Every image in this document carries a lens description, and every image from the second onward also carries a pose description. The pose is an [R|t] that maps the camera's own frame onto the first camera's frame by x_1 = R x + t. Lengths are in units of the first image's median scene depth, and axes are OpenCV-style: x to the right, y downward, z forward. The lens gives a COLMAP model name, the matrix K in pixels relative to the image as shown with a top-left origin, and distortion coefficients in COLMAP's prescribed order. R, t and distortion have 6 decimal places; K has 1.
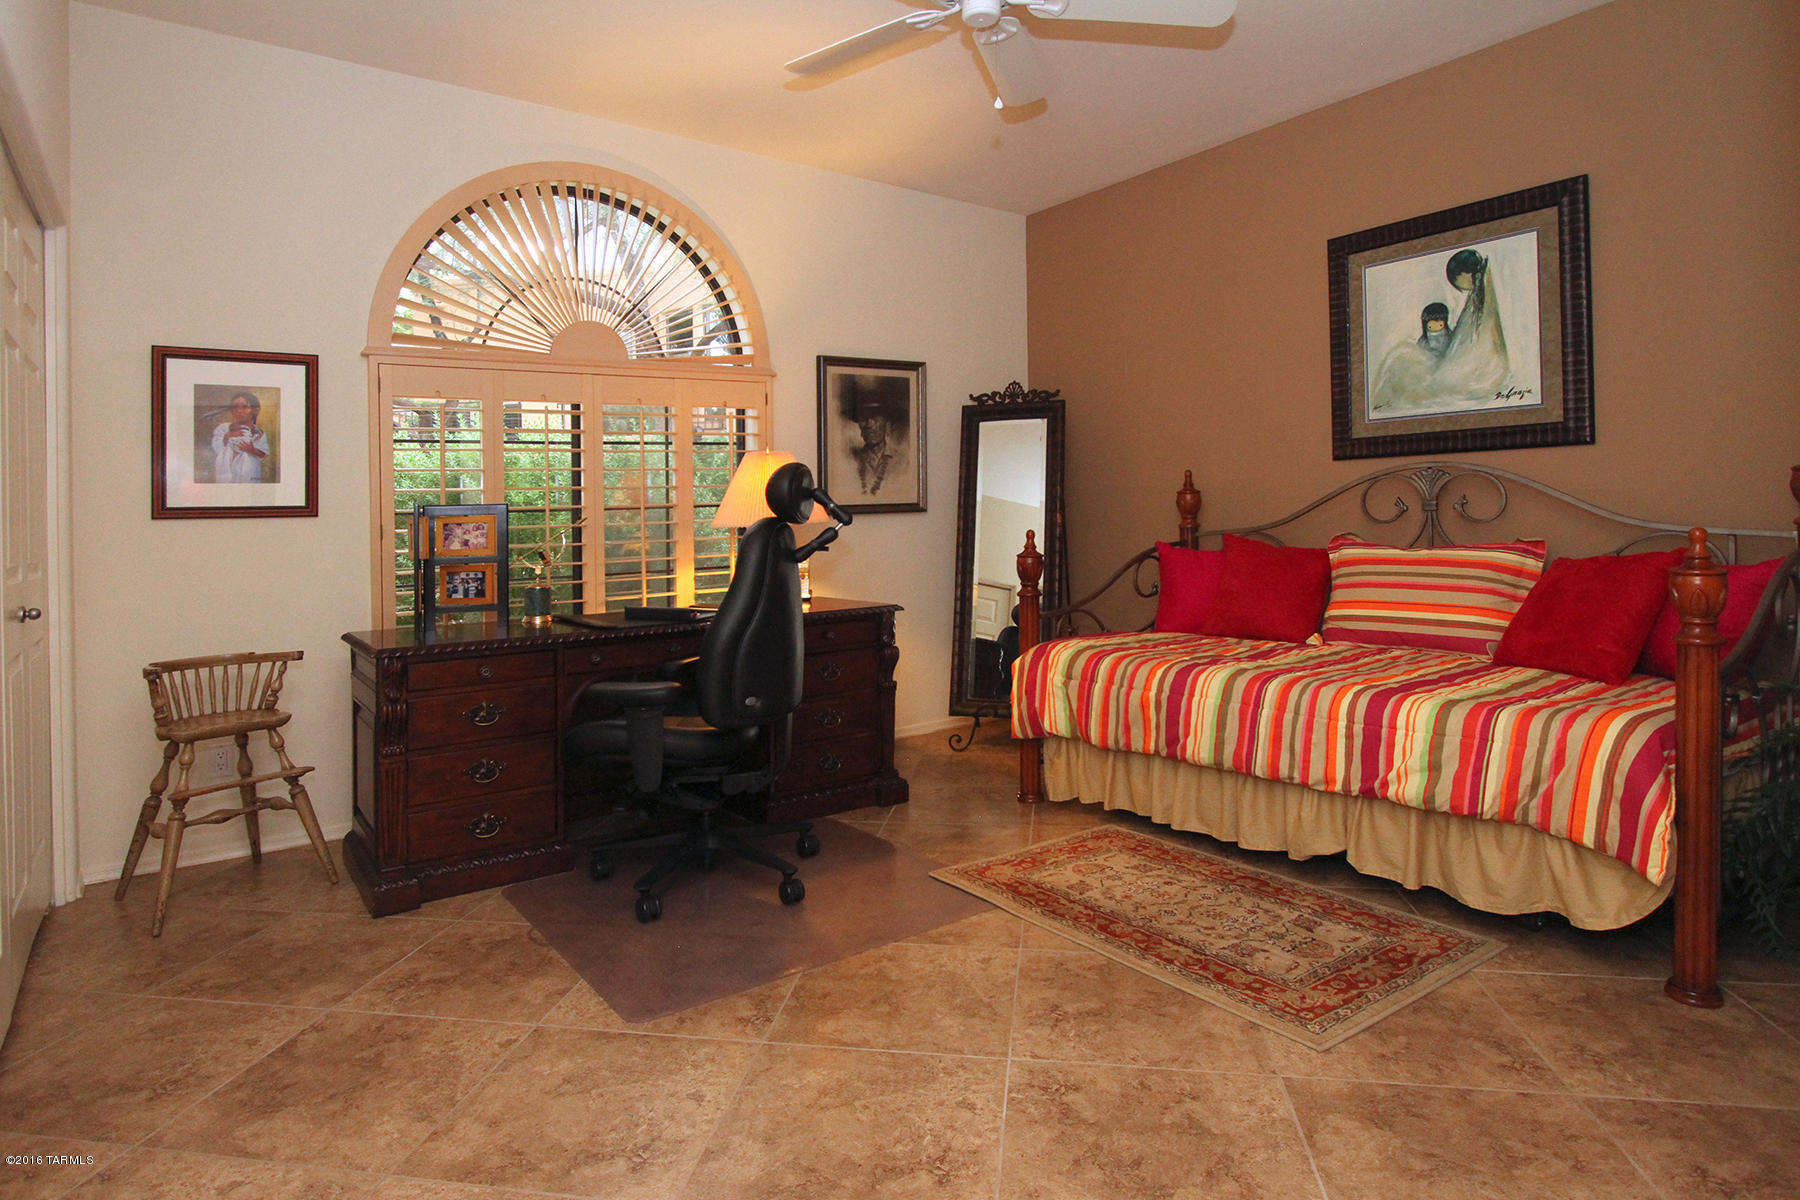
lens RADIAL K [[1022.3, 0, 902.6], [0, 1022.3, 516.6], [0, 0, 1]] dist [-0.028643, 0.001509]
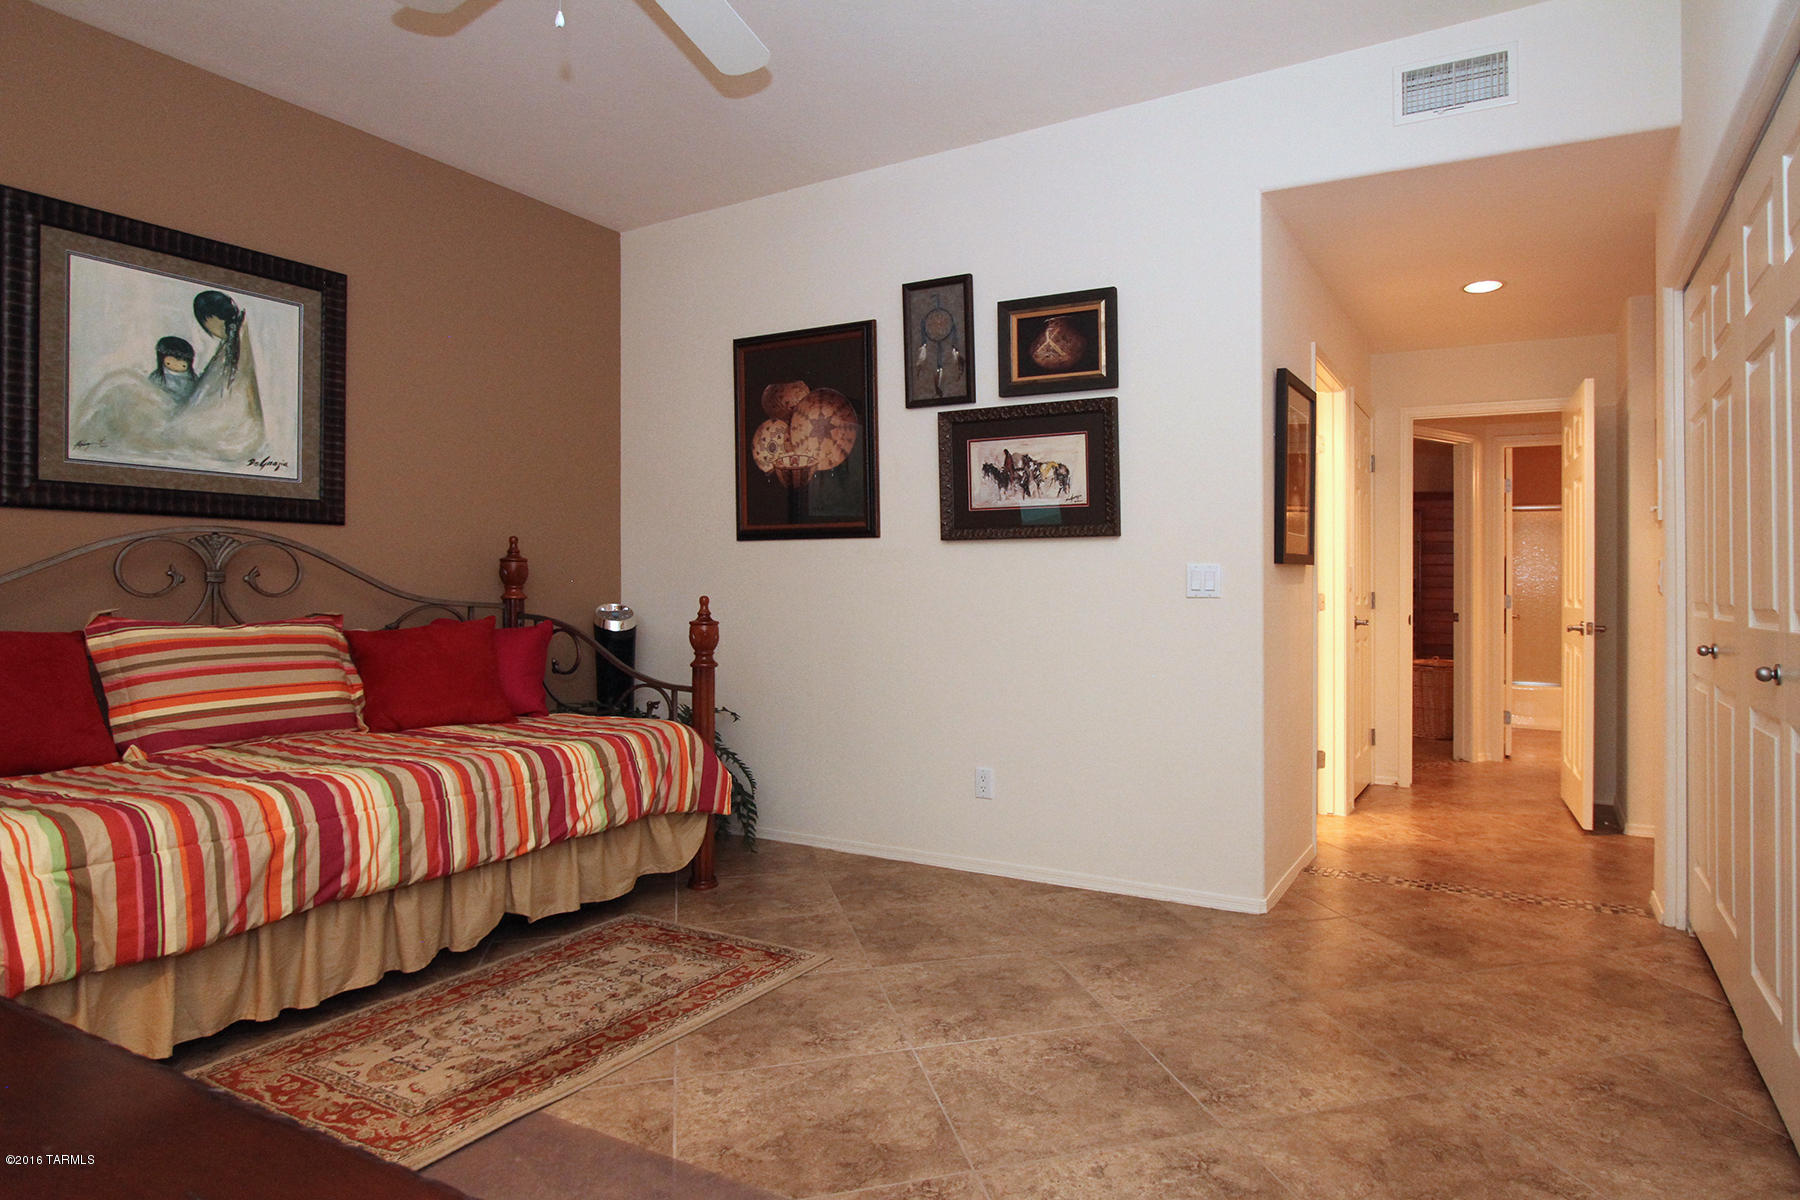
lens RADIAL K [[1108.2, 0, 900.0], [0, 1108.2, 600.0], [0, 0, 1]] dist [0.005826, 0.000410]
pose [[-0.417181, 0.009258, 0.908776, -0.709653], [0.001118, 0.999953, -0.009674, 0.022600], [-0.908823, -0.003020, -0.417172, 1.045524]]
